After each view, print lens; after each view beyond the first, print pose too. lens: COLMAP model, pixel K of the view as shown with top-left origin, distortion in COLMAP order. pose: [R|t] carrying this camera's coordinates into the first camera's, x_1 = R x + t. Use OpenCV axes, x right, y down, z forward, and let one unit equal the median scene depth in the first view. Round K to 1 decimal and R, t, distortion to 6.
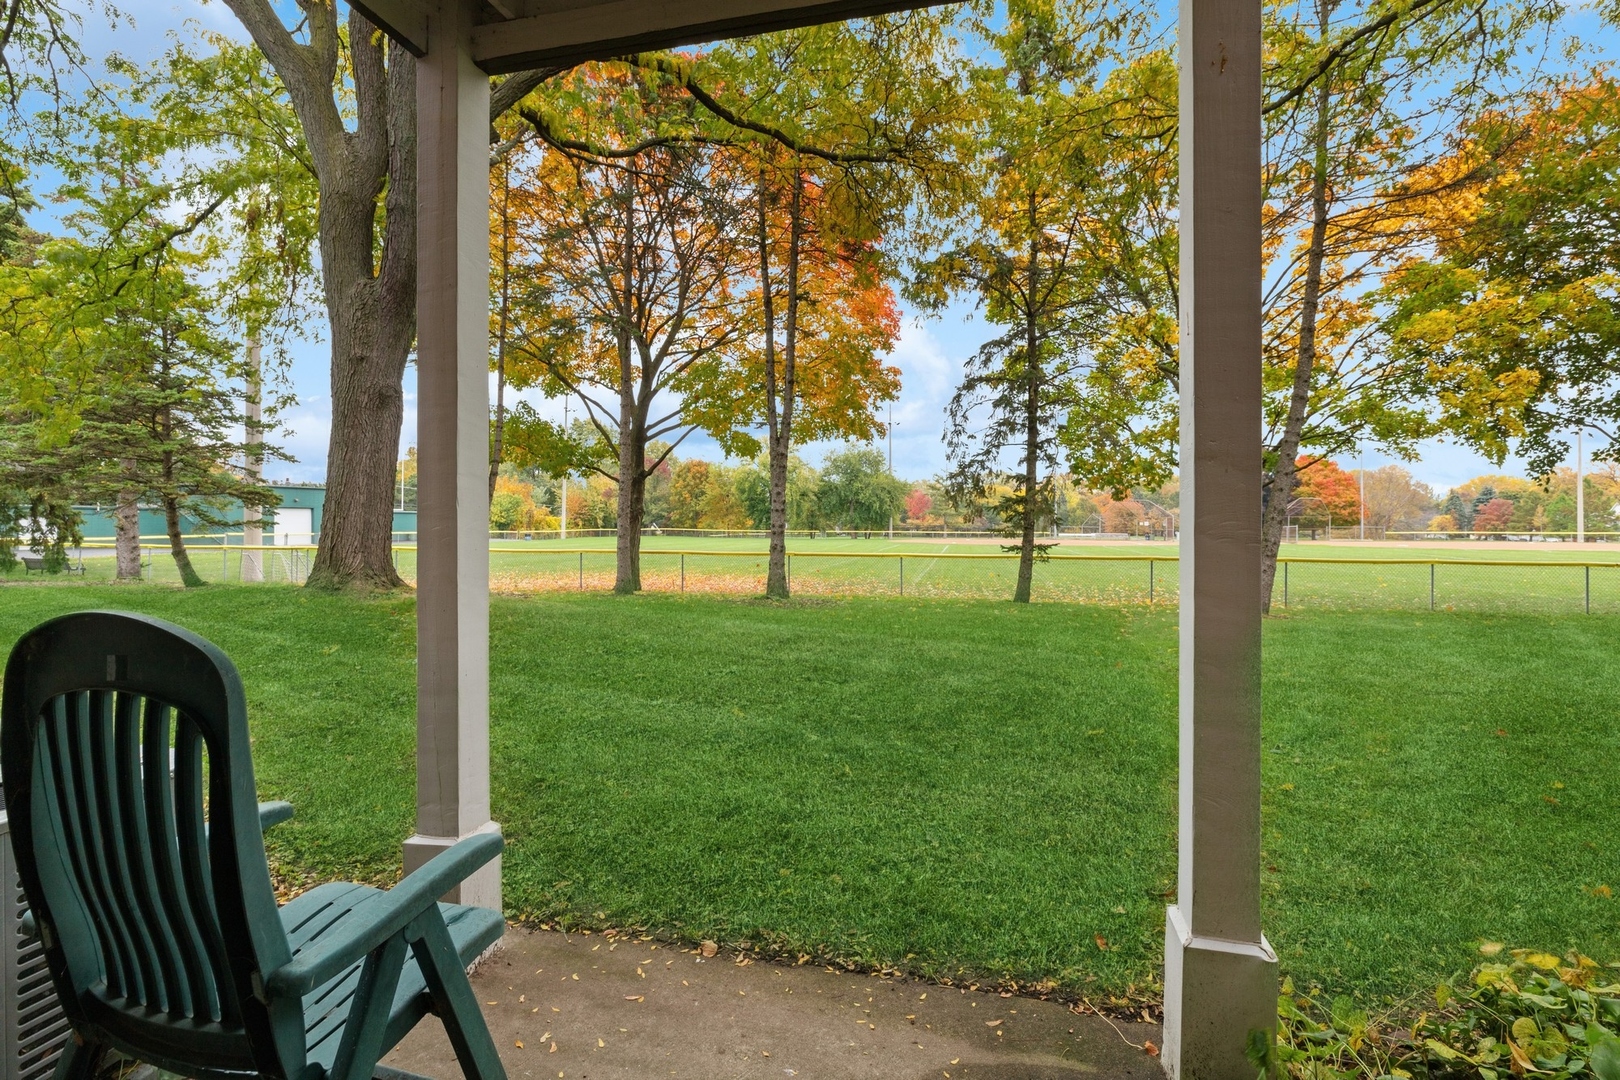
lens RADIAL K [[791.5, 0, 806.8], [0, 791.5, 523.9], [0, 0, 1]] dist [-0.001062, 0.000036]
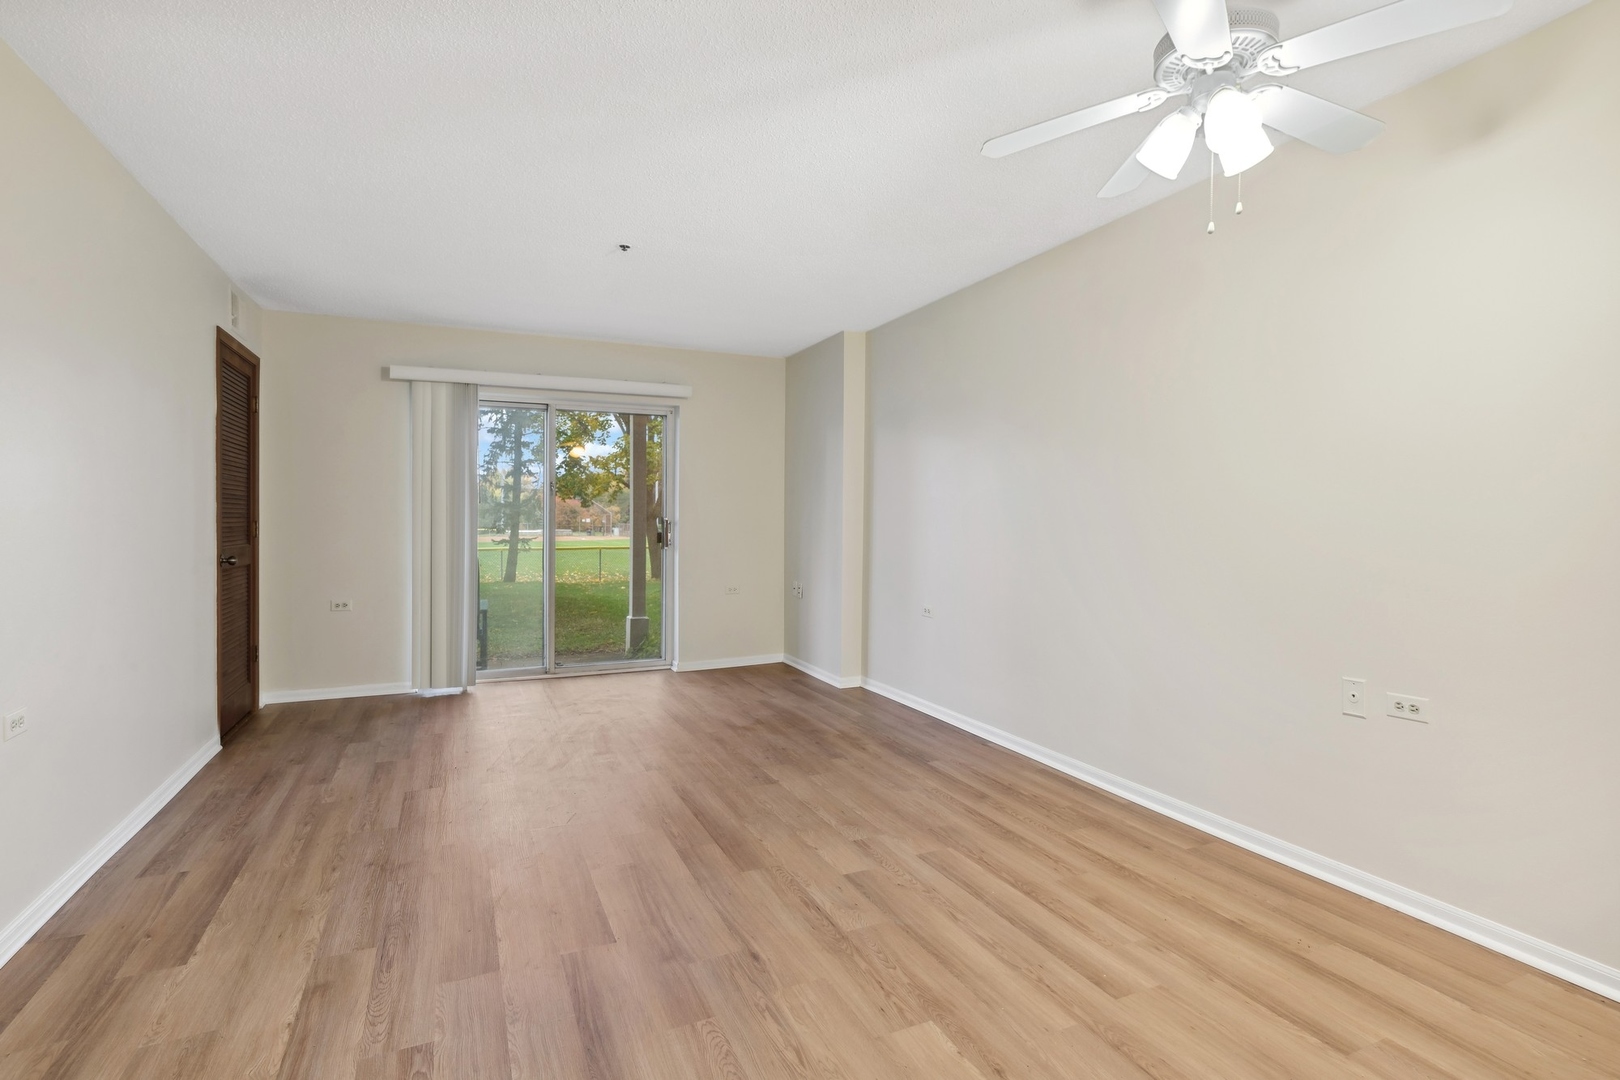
lens RADIAL K [[791.5, 0, 806.8], [0, 791.5, 523.9], [0, 0, 1]] dist [-0.001062, 0.000036]
pose [[0.780262, -0.003257, 0.625445, -0.160055], [0.000479, 0.999989, 0.004609, -0.003962], [-0.625453, -0.003297, 0.780255, -0.323042]]
